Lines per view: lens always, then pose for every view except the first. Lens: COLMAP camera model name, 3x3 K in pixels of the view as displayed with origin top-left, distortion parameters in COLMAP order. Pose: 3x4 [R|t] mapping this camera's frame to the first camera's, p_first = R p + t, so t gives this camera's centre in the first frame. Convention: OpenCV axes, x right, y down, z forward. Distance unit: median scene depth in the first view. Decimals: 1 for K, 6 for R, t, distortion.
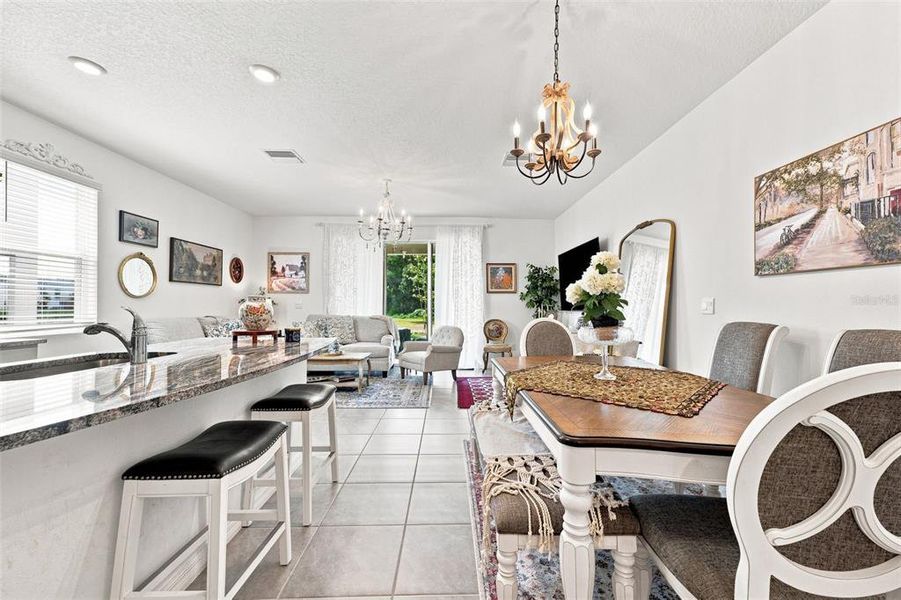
lens RADIAL K [[363.6, 0, 450.5], [0, 363.6, 300.0], [0, 0, 1]] dist [-0.009380, 0.026140]
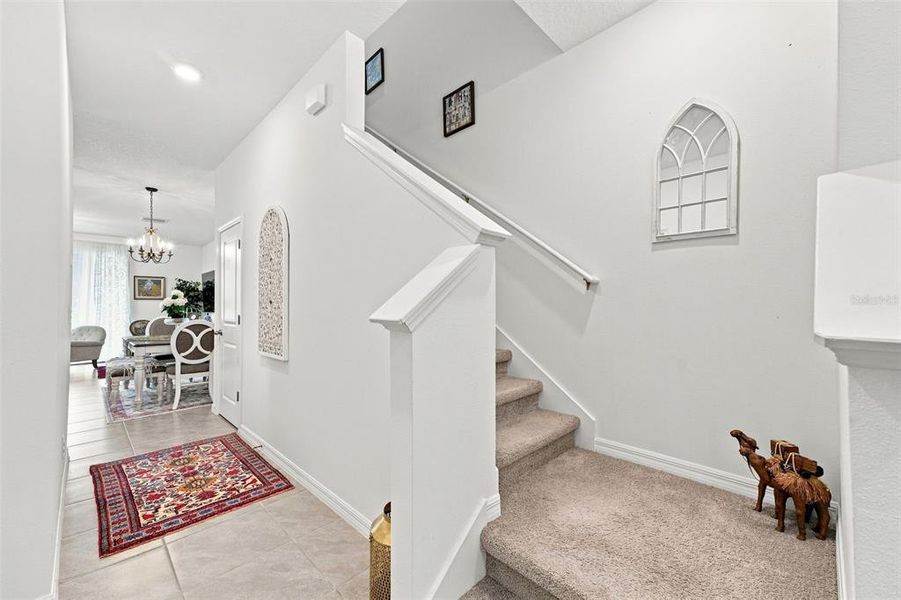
lens RADIAL K [[360.3, 0, 450.0], [0, 360.3, 300.8], [0, 0, 1]] dist [0.000192, 0.014487]
pose [[0.714024, 0.007522, 0.700081, 0.000869], [-0.003382, 0.999968, -0.007295, -0.010640], [-0.700113, 0.002841, 0.714026, -0.842489]]
